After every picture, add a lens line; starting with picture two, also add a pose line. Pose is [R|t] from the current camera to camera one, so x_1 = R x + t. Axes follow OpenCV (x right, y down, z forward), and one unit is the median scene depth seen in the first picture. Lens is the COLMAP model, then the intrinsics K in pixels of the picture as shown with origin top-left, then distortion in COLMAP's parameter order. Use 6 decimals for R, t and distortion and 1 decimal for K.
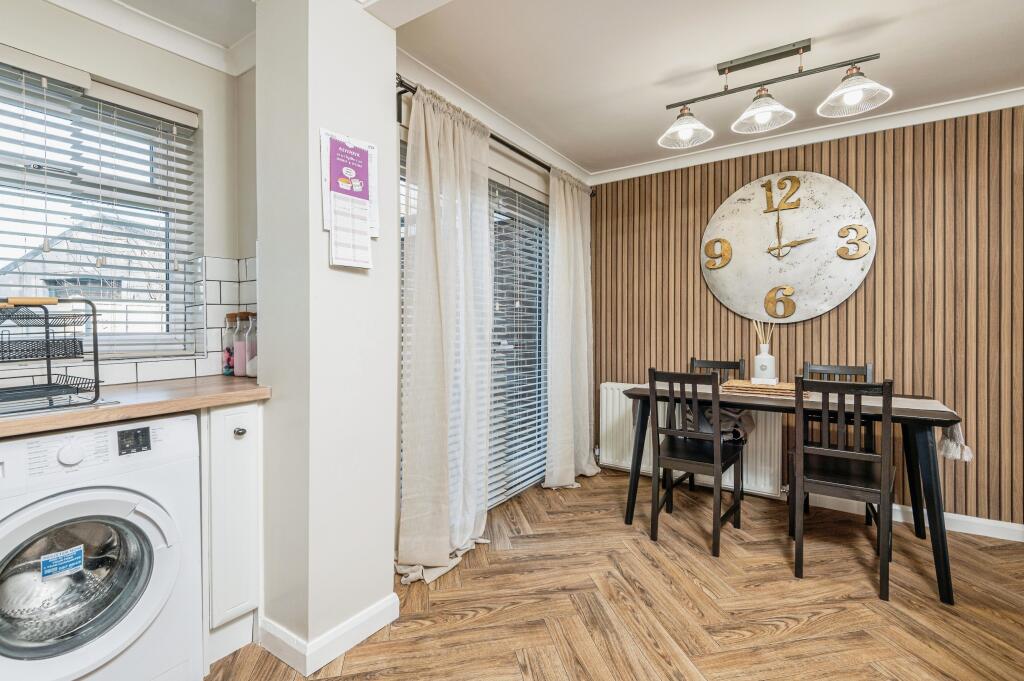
lens RADIAL K [[477.3, 0, 510.6], [0, 477.3, 323.9], [0, 0, 1]] dist [0.000553, 0.000081]
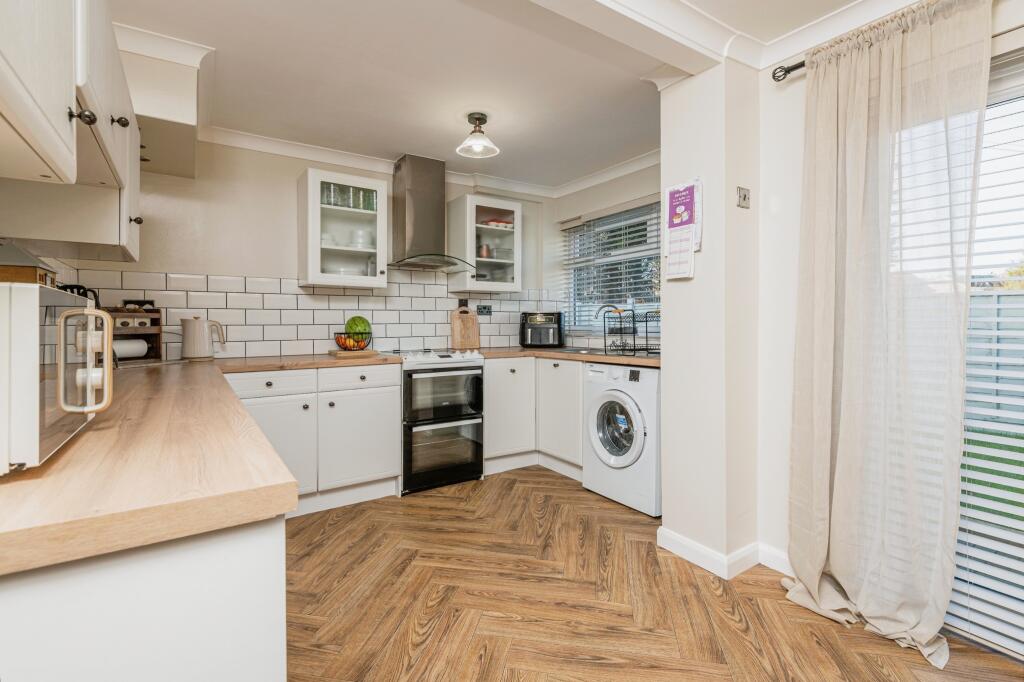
lens RADIAL K [[477.3, 0, 510.6], [0, 477.3, 324.4], [0, 0, 1]] dist [0.000553, 0.000081]
pose [[-0.386335, 0.005573, -0.922342, 1.115637], [-0.002348, 0.999973, 0.007026, 0.005251], [0.922355, 0.004880, -0.386312, 1.076647]]
